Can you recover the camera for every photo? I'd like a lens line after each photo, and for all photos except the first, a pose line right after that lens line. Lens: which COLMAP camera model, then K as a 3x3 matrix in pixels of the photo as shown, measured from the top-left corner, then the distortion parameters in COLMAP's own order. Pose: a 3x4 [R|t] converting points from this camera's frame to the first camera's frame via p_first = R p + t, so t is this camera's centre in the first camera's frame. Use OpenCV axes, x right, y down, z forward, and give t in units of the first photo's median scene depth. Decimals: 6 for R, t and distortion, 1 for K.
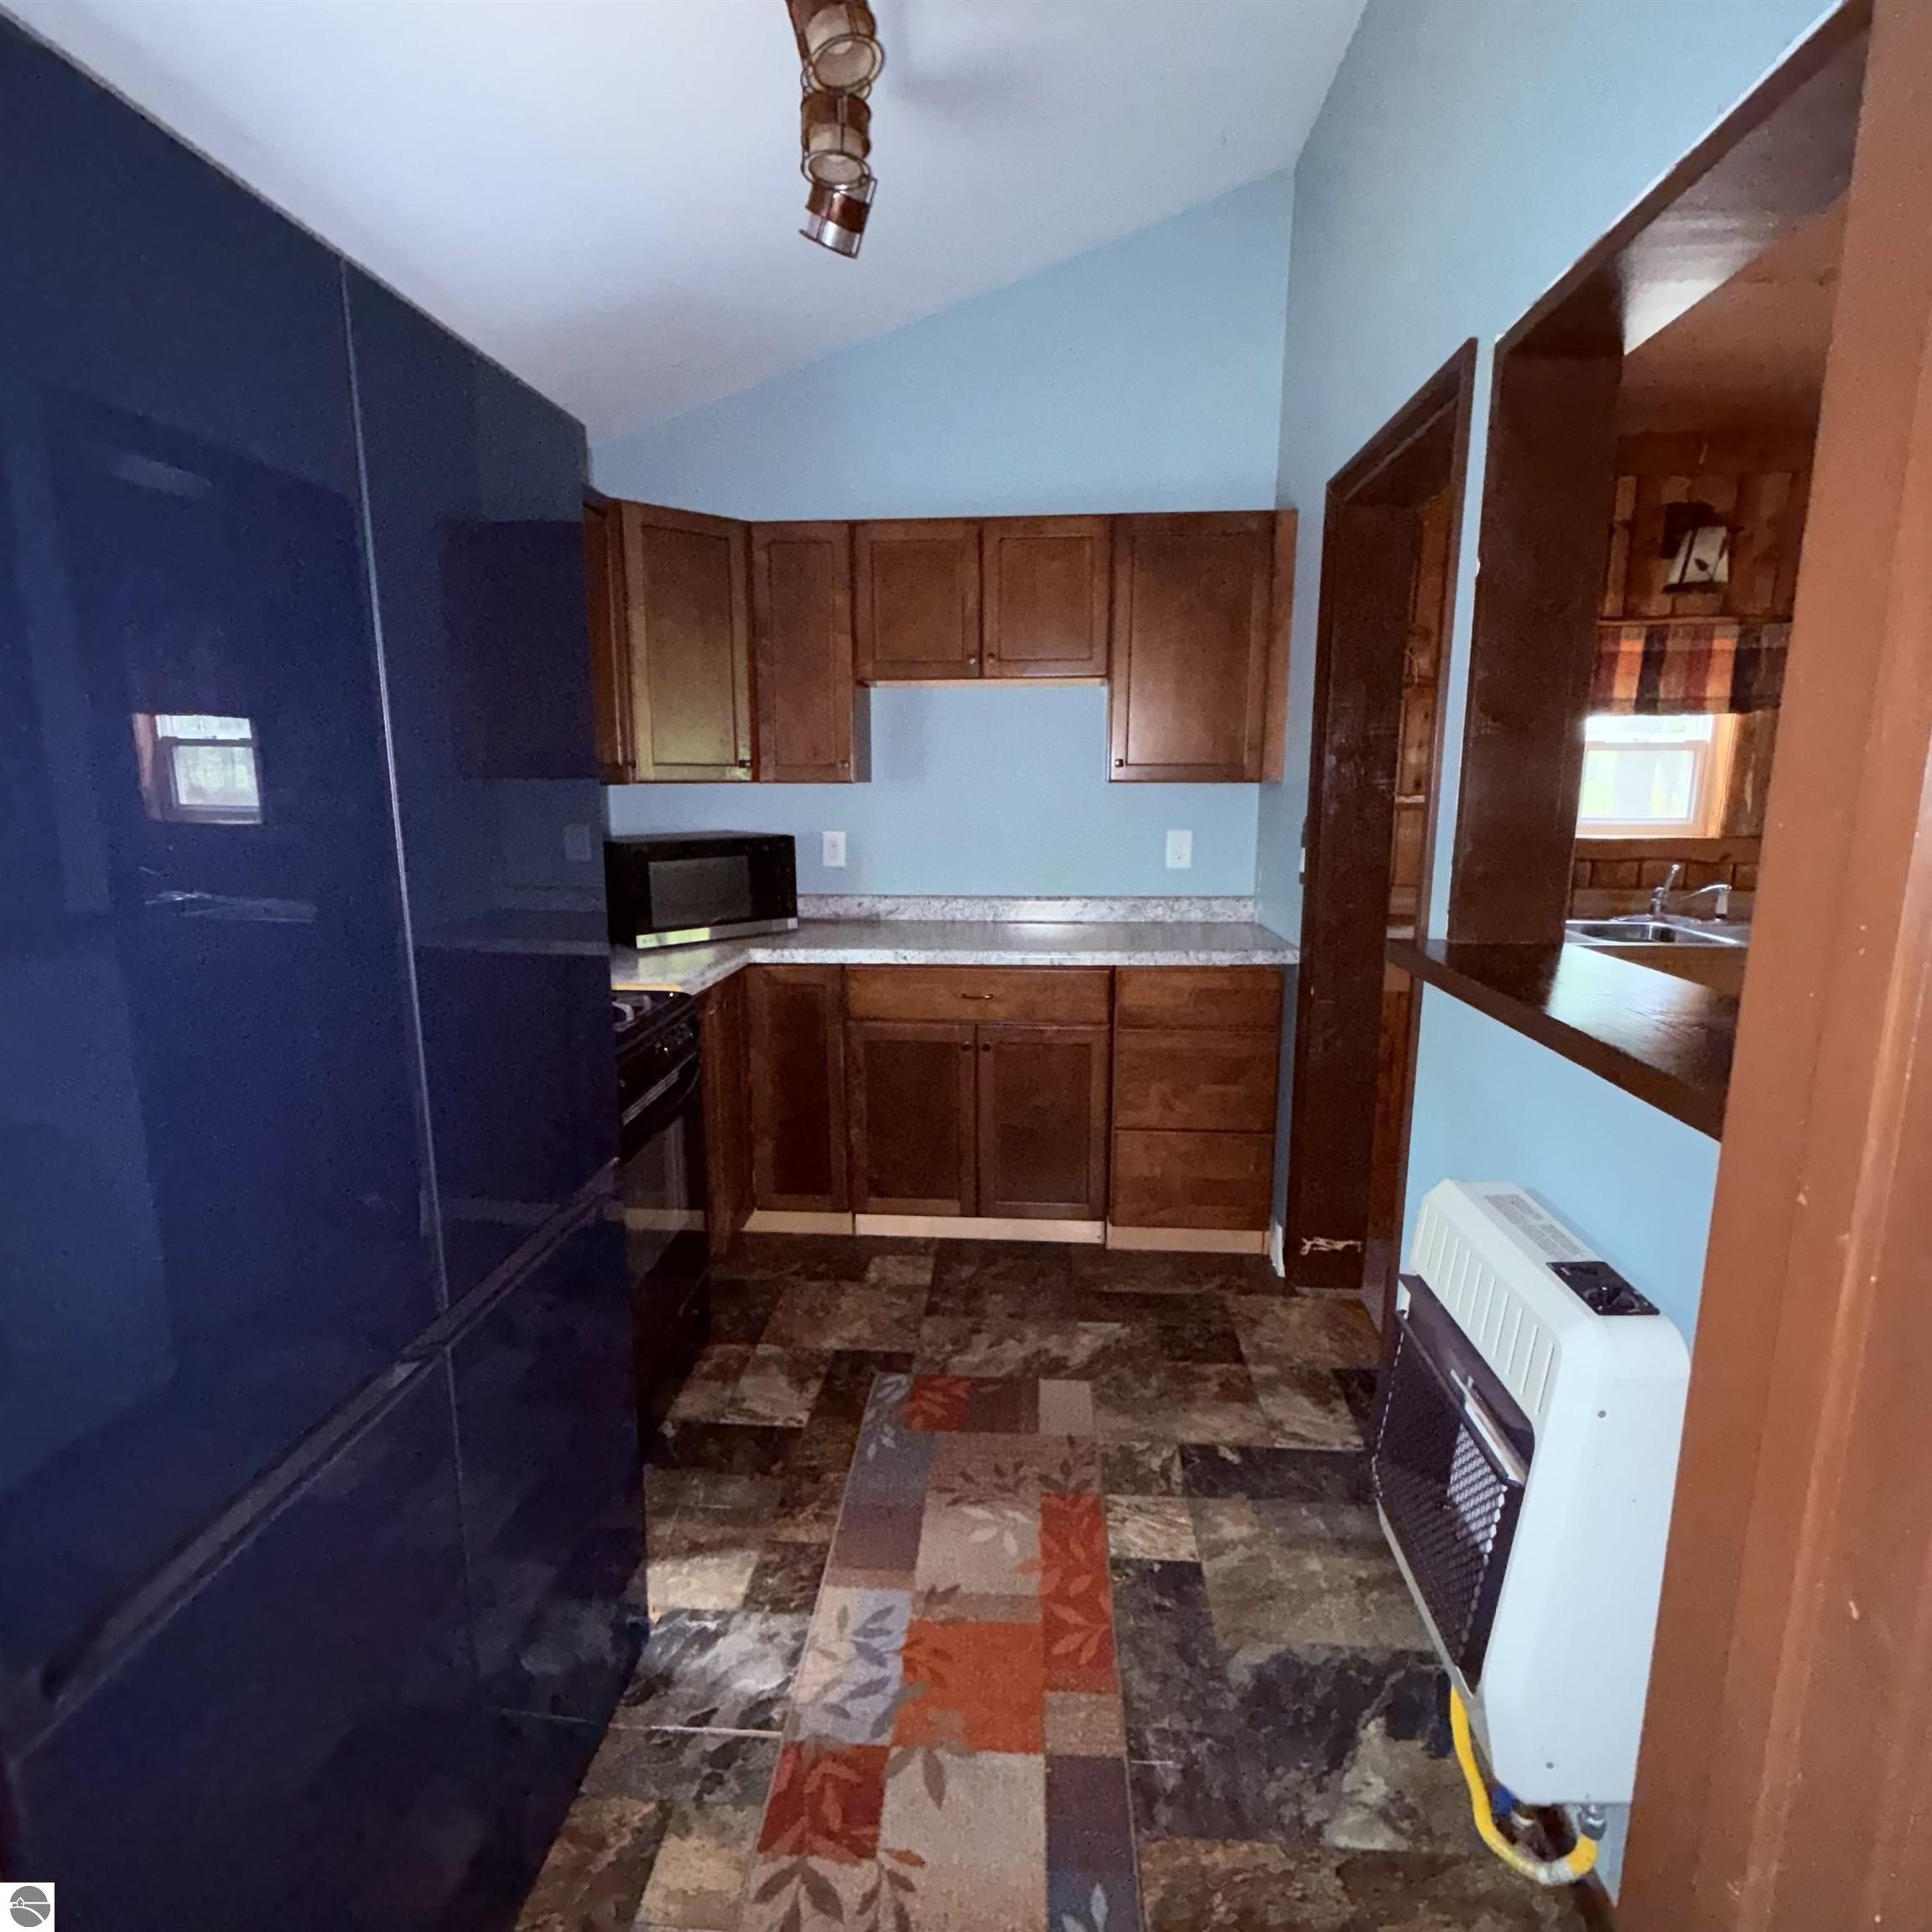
lens RADIAL K [[1035.3, 0, 964.6], [0, 1035.3, 960.9], [0, 0, 1]] dist [0.000510, 0.000558]
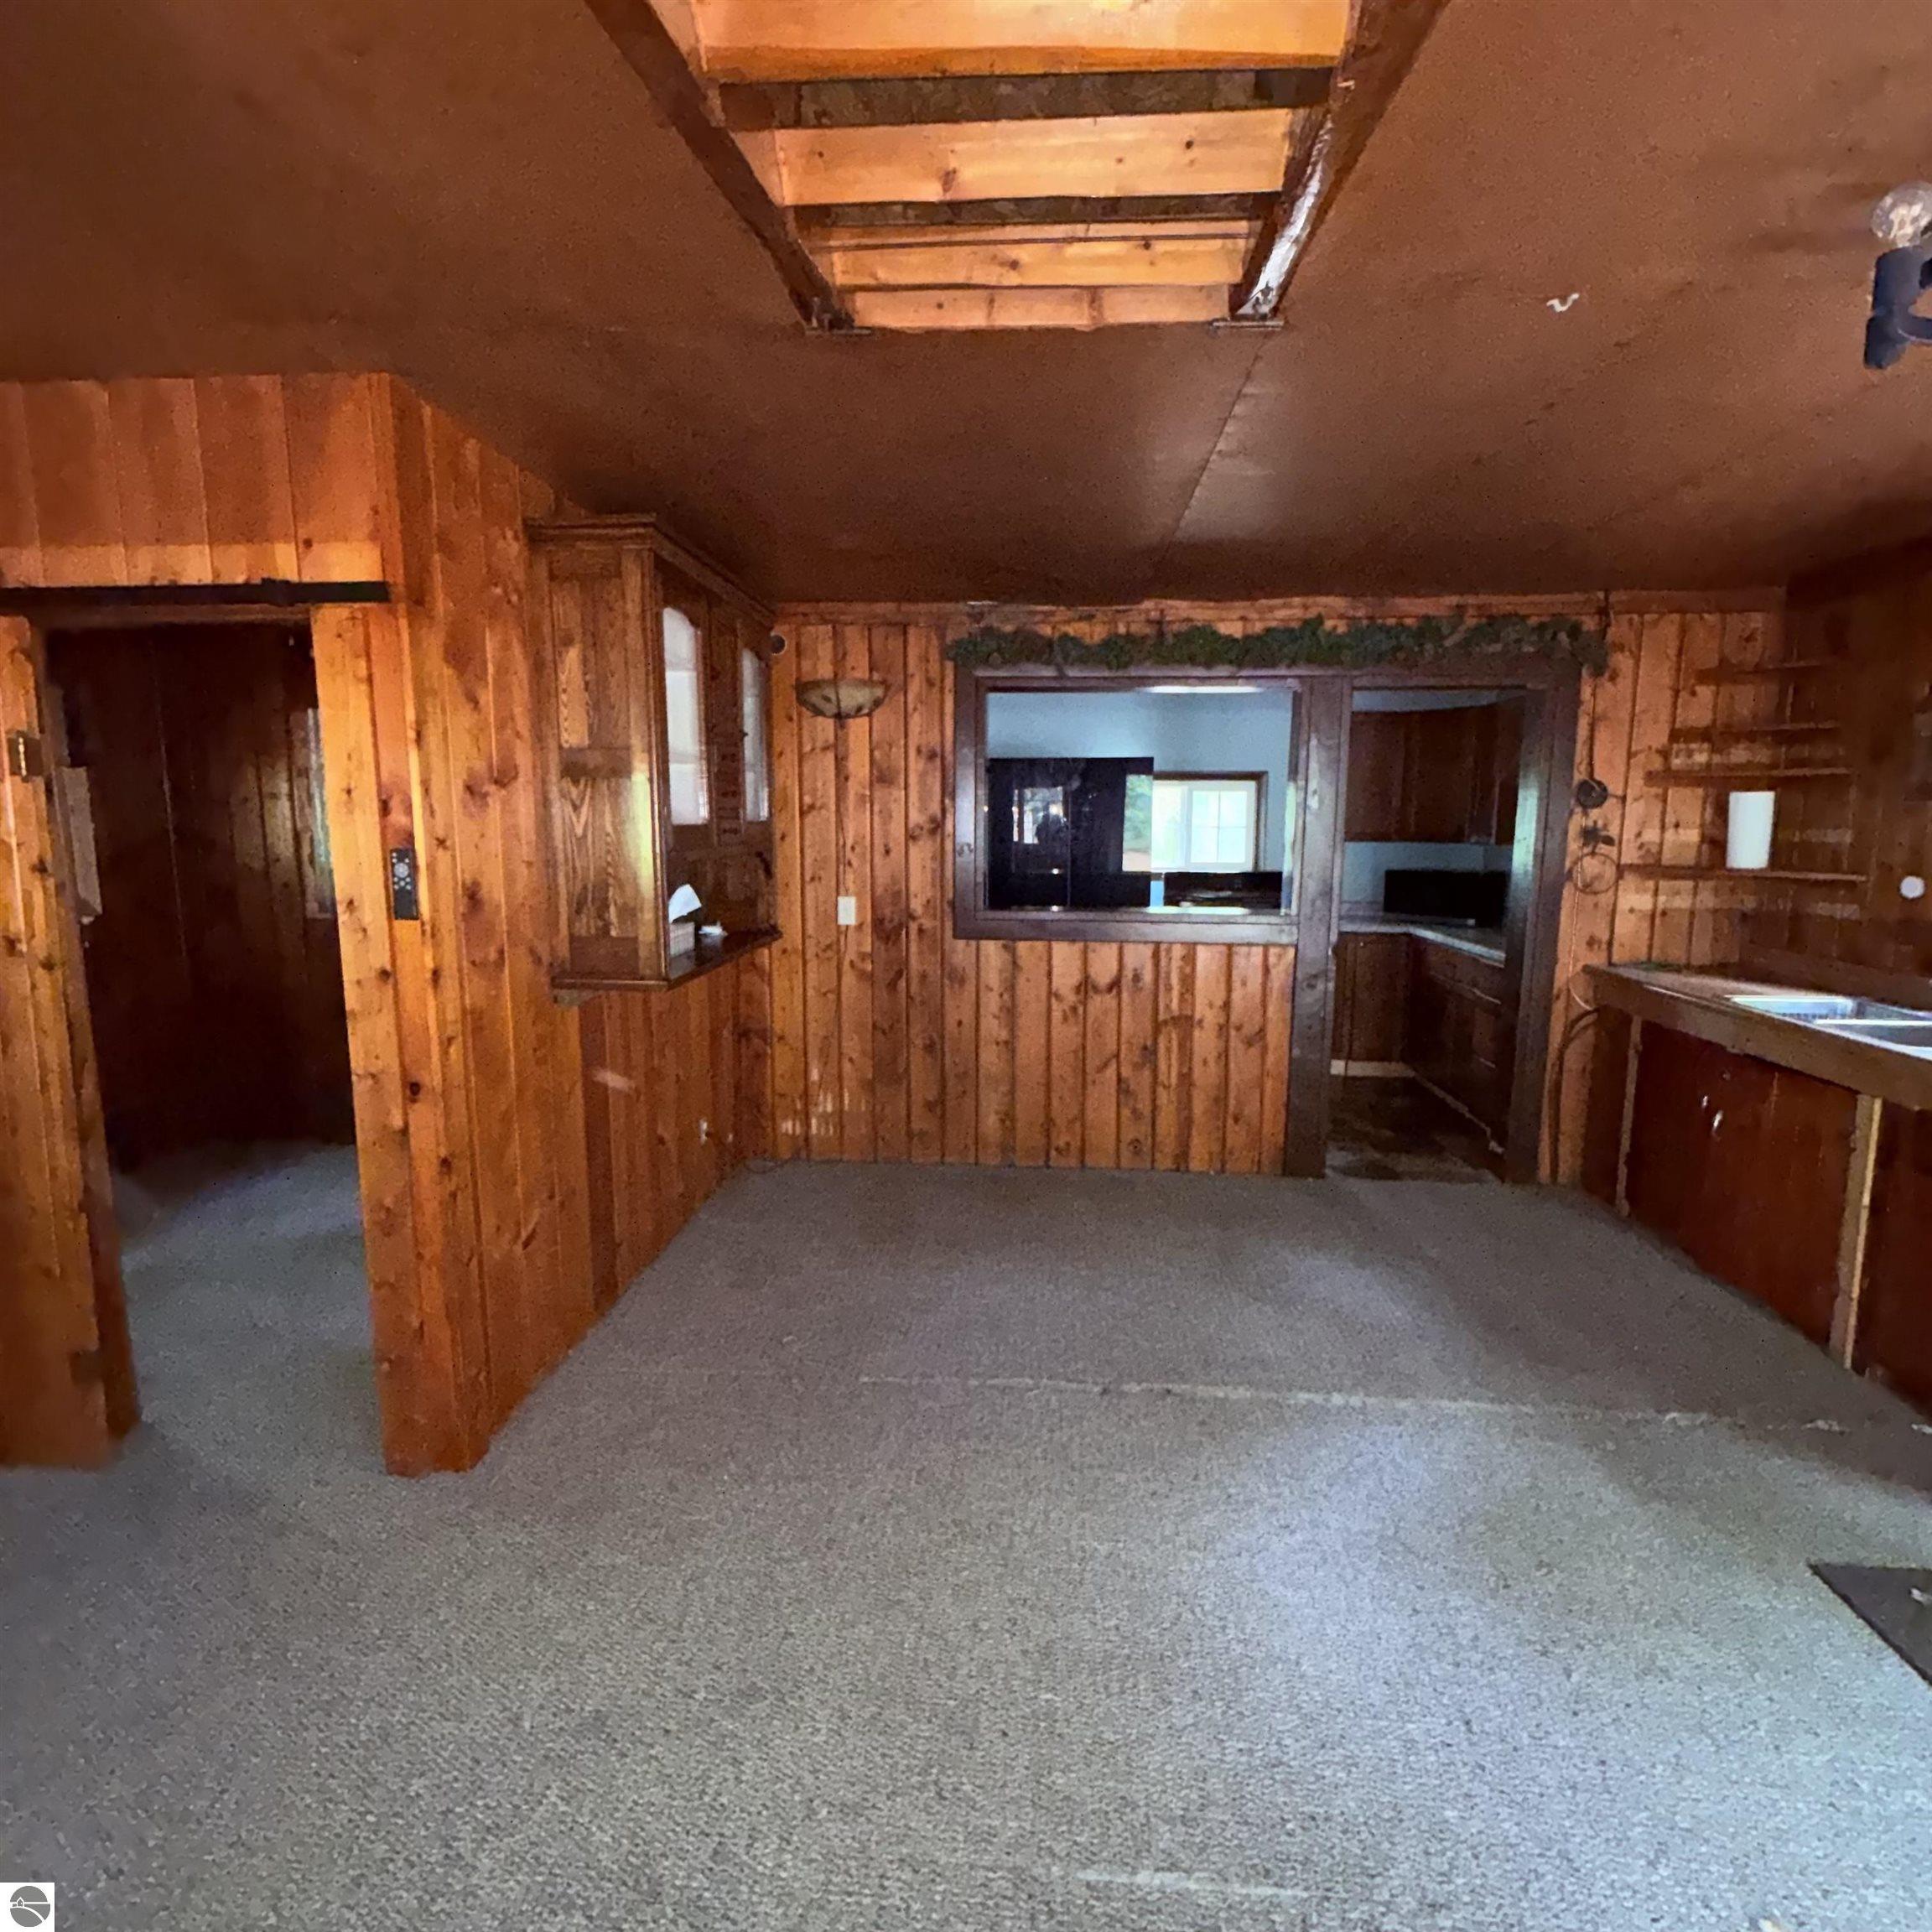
lens RADIAL K [[1035.3, 0, 956.6], [0, 1035.3, 959.4], [0, 0, 1]] dist [0.000510, 0.000558]
pose [[0.004185, 0.141909, -0.989871, 1.998830], [-0.189372, 0.972080, 0.138558, -0.064850], [0.981897, 0.186874, 0.030942, 0.119876]]
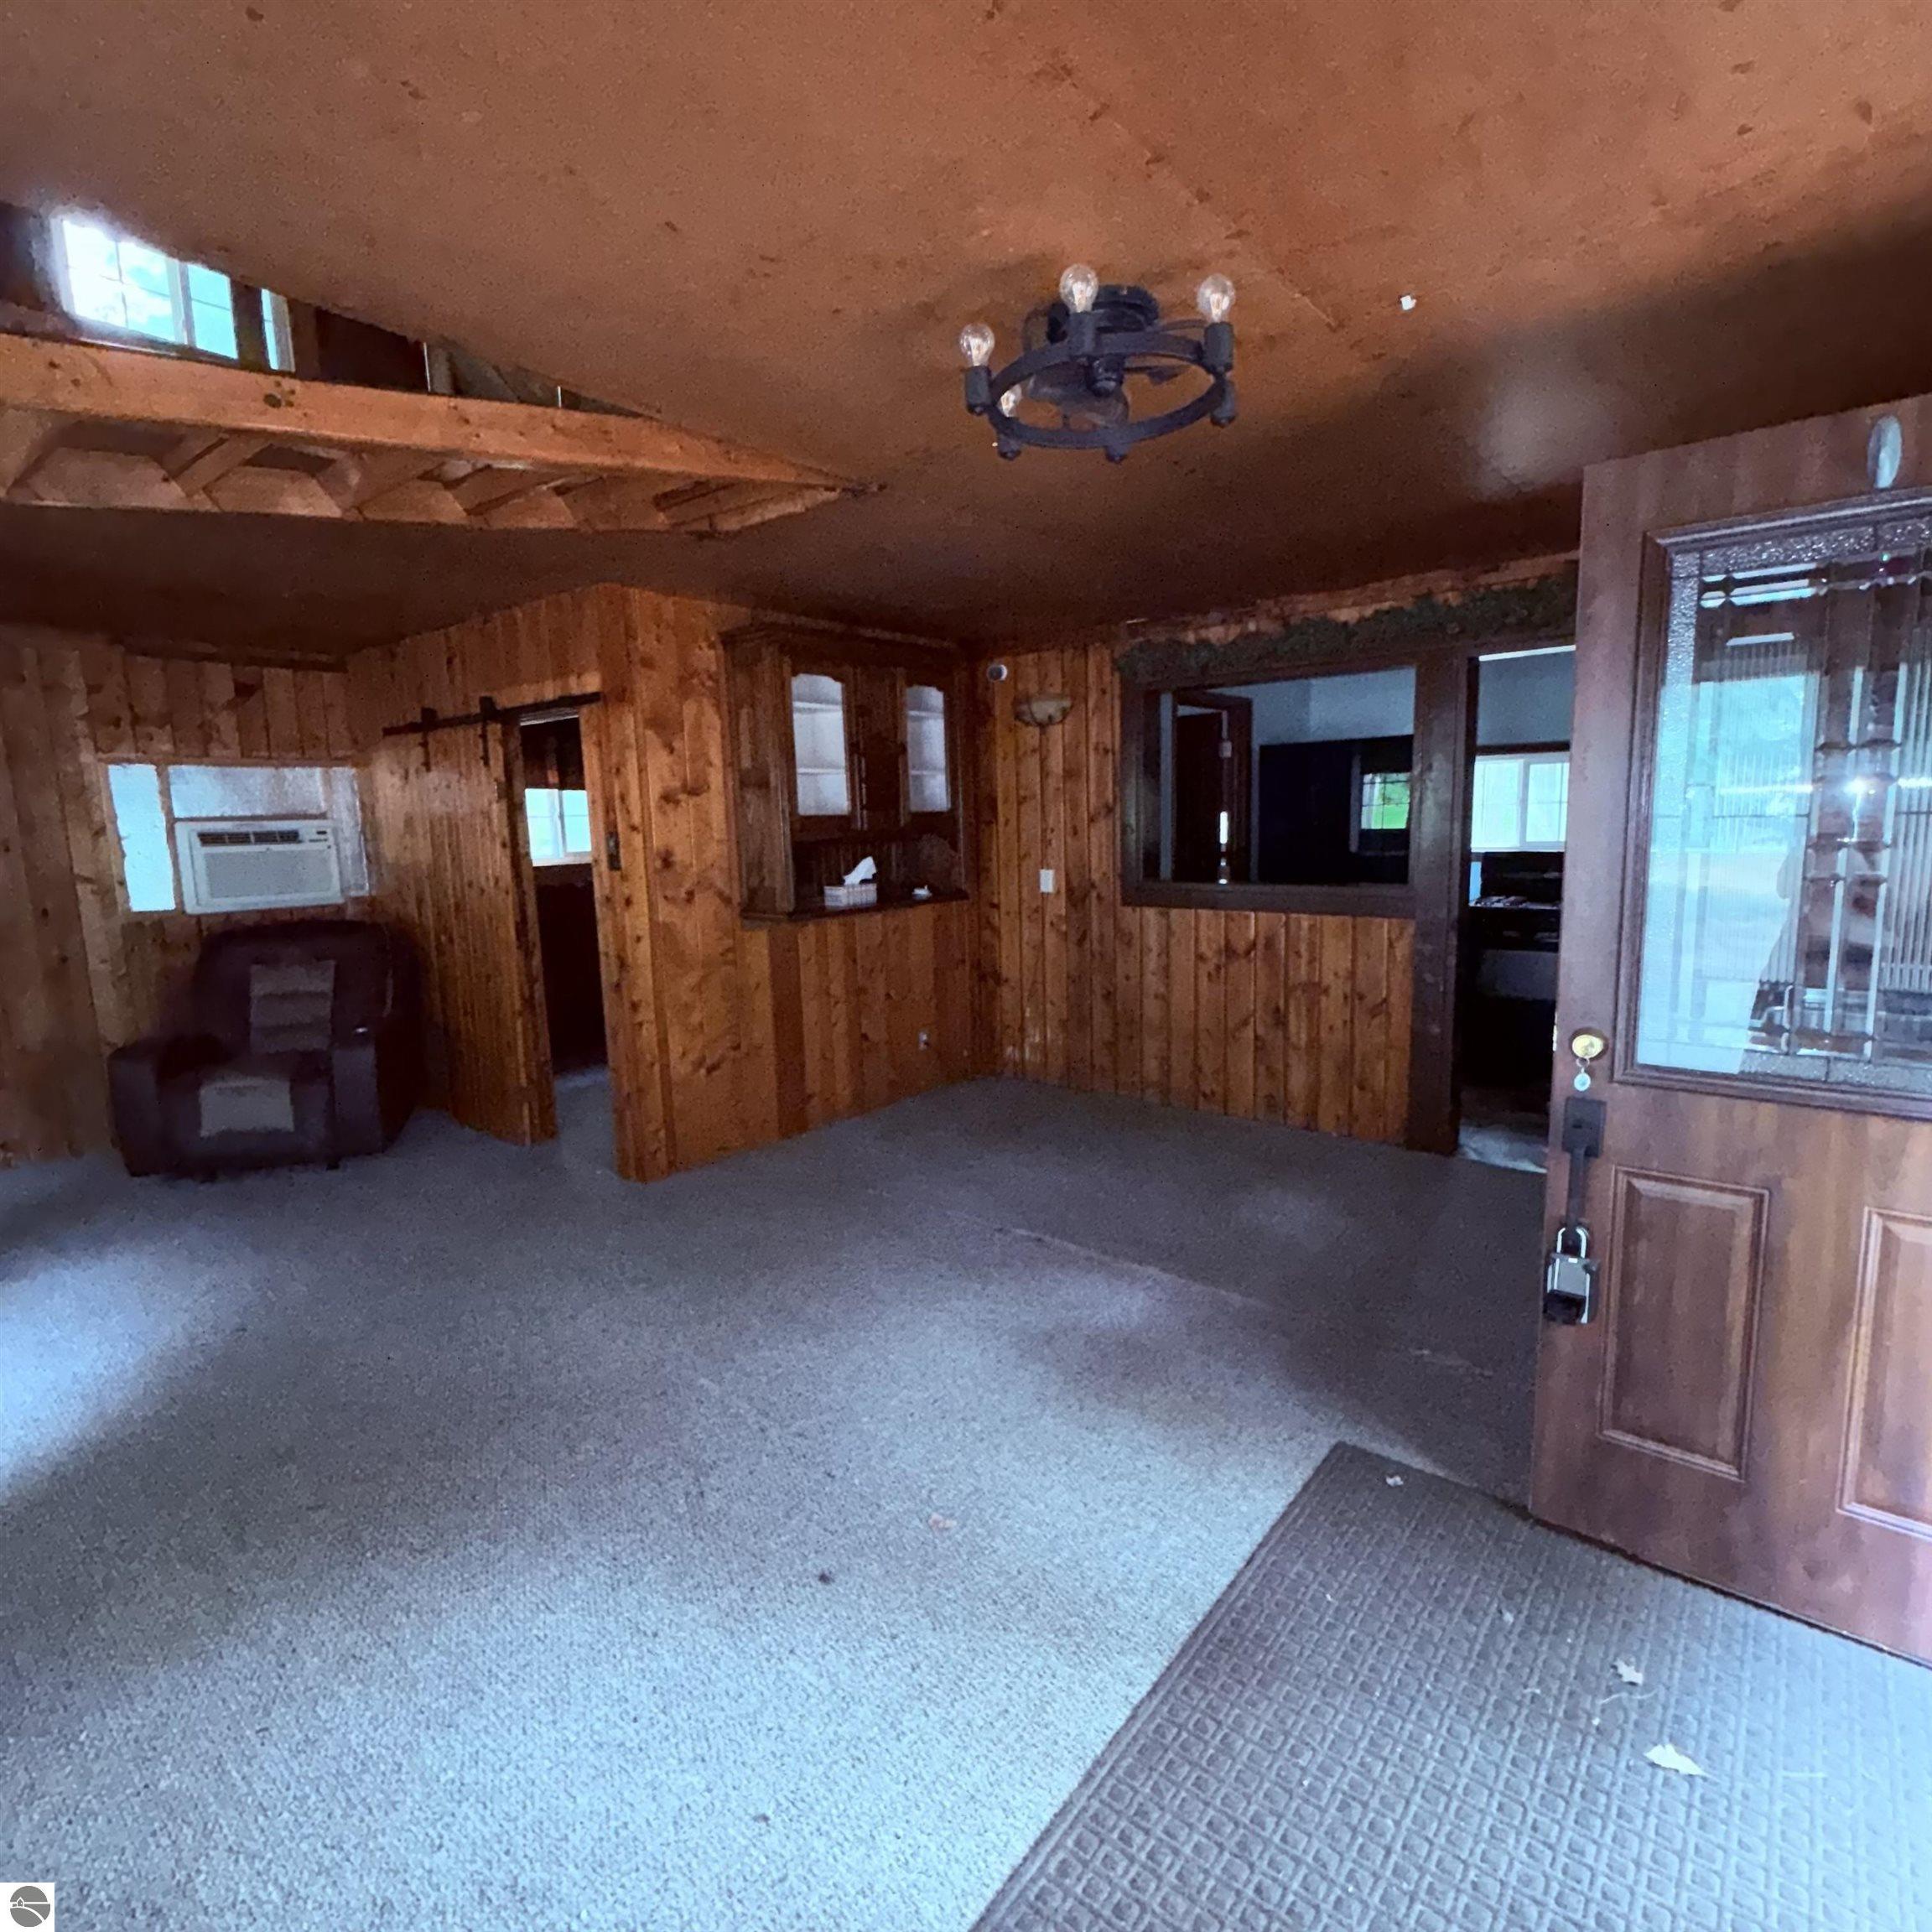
lens RADIAL K [[1035.3, 0, 944.6], [0, 1035.3, 967.8], [0, 0, 1]] dist [0.000510, 0.000558]
pose [[-0.578871, 0.138437, -0.803582, 2.151304], [-0.122151, 0.959641, 0.253316, -0.212879], [0.806218, 0.244796, -0.538598, 0.991965]]
